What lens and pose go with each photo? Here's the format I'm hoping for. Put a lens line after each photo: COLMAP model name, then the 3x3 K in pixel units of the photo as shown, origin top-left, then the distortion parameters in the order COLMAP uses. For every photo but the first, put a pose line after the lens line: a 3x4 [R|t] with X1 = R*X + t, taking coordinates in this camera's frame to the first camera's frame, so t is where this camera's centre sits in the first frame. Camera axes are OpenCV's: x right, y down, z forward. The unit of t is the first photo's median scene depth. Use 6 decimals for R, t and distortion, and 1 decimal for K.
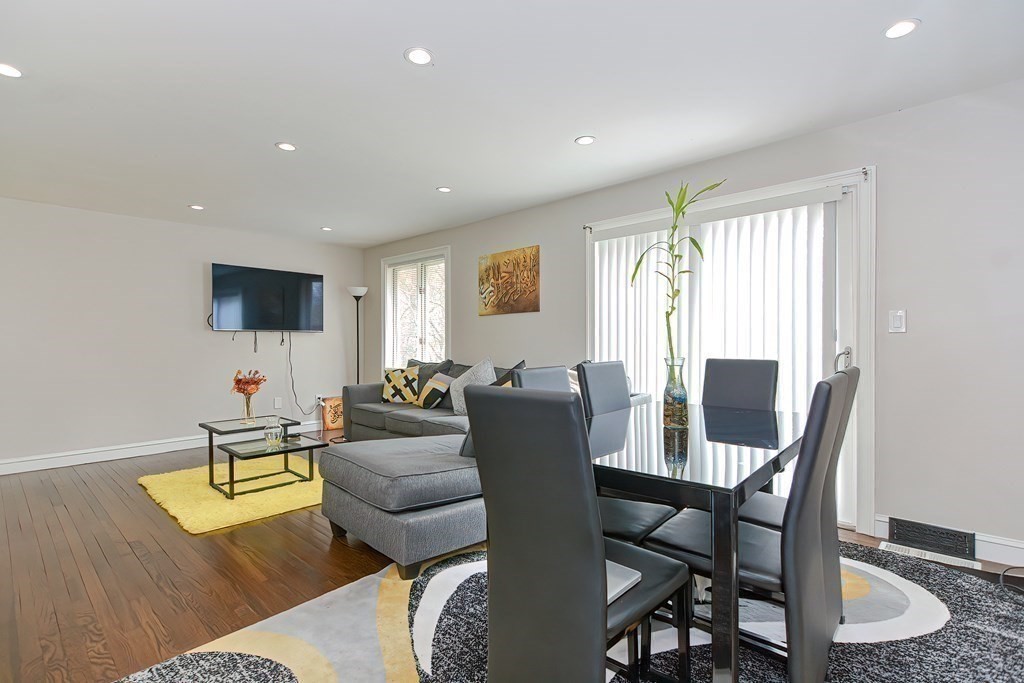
lens RADIAL K [[492.7, 0, 516.3], [0, 492.7, 345.7], [0, 0, 1]] dist [-0.008802, -0.001184]
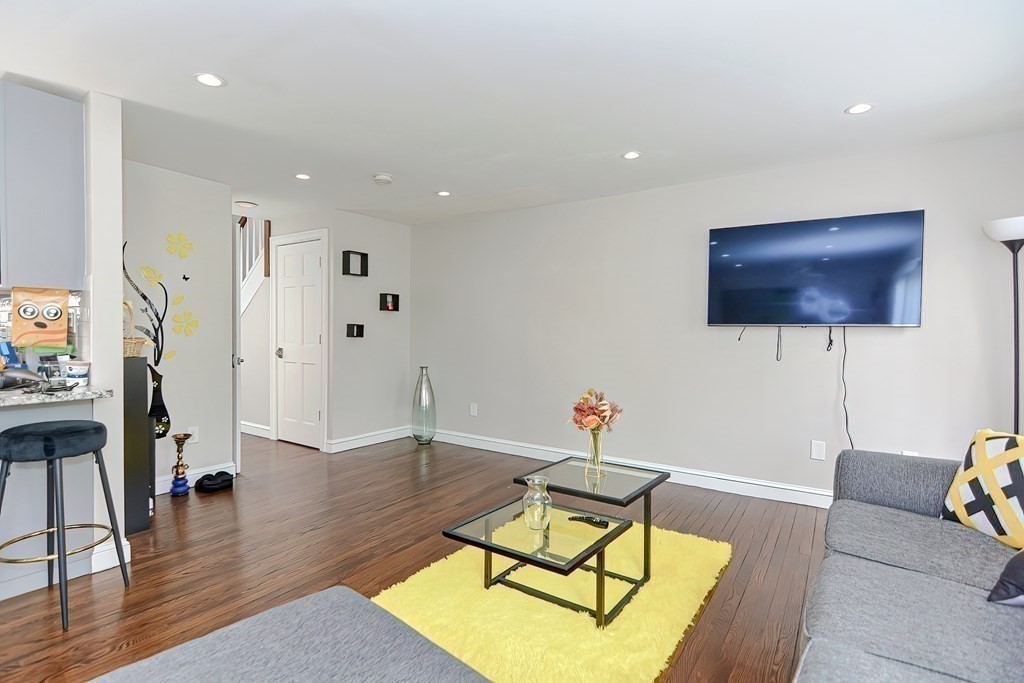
lens RADIAL K [[511.5, 0, 511.1], [0, 511.5, 336.1], [0, 0, 1]] dist [0.019508, -0.000274]
pose [[0.152738, 0.013310, -0.988177, 0.066298], [-0.020618, 0.999735, 0.010279, -0.018788], [0.988052, 0.018804, 0.152971, 0.649463]]
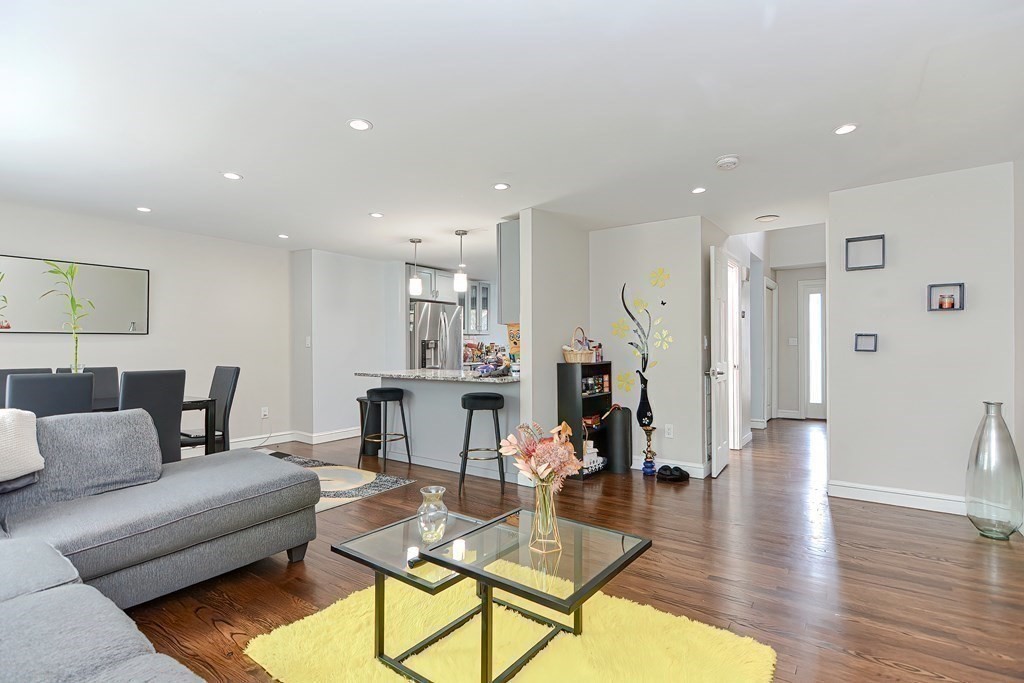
lens RADIAL K [[493.6, 0, 512.0], [0, 493.6, 341.5], [0, 0, 1]] dist [-0.002138, -0.000630]
pose [[-0.993442, 0.006673, -0.114142, -0.400573], [0.007100, 0.999969, -0.003330, -0.015016], [0.114116, -0.004118, -0.993459, 1.179361]]
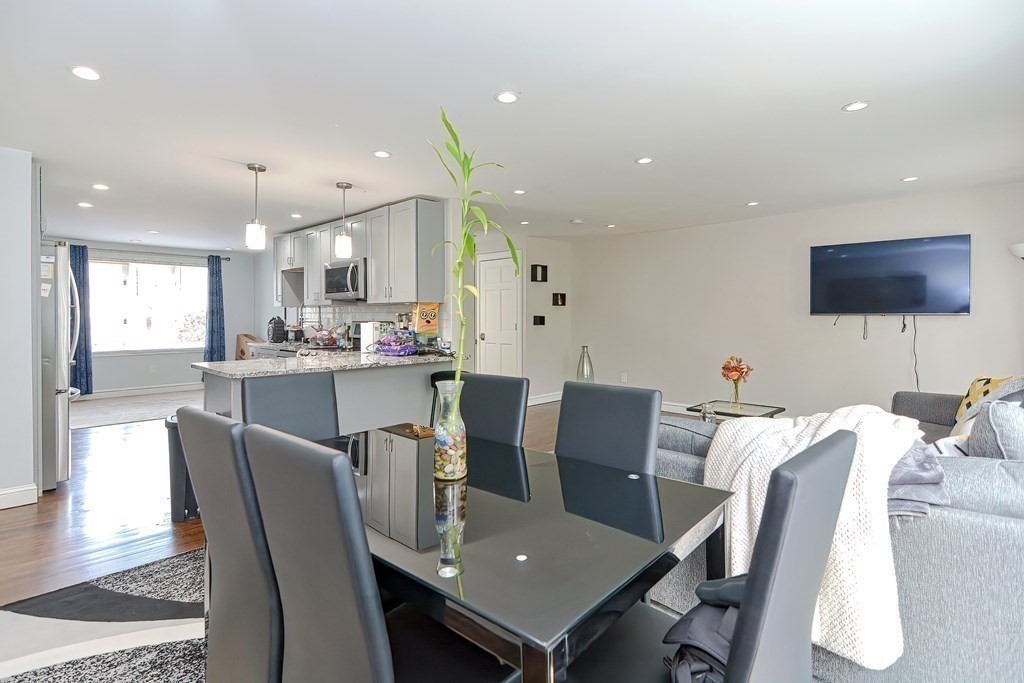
lens RADIAL K [[503.0, 0, 513.2], [0, 503.0, 314.8], [0, 0, 1]] dist [0.014627, 0.000126]
pose [[-0.020930, 0.001188, -0.999780, 0.437803], [-0.006657, 0.999977, 0.001328, -0.030626], [0.999759, 0.006683, -0.020922, 0.449909]]
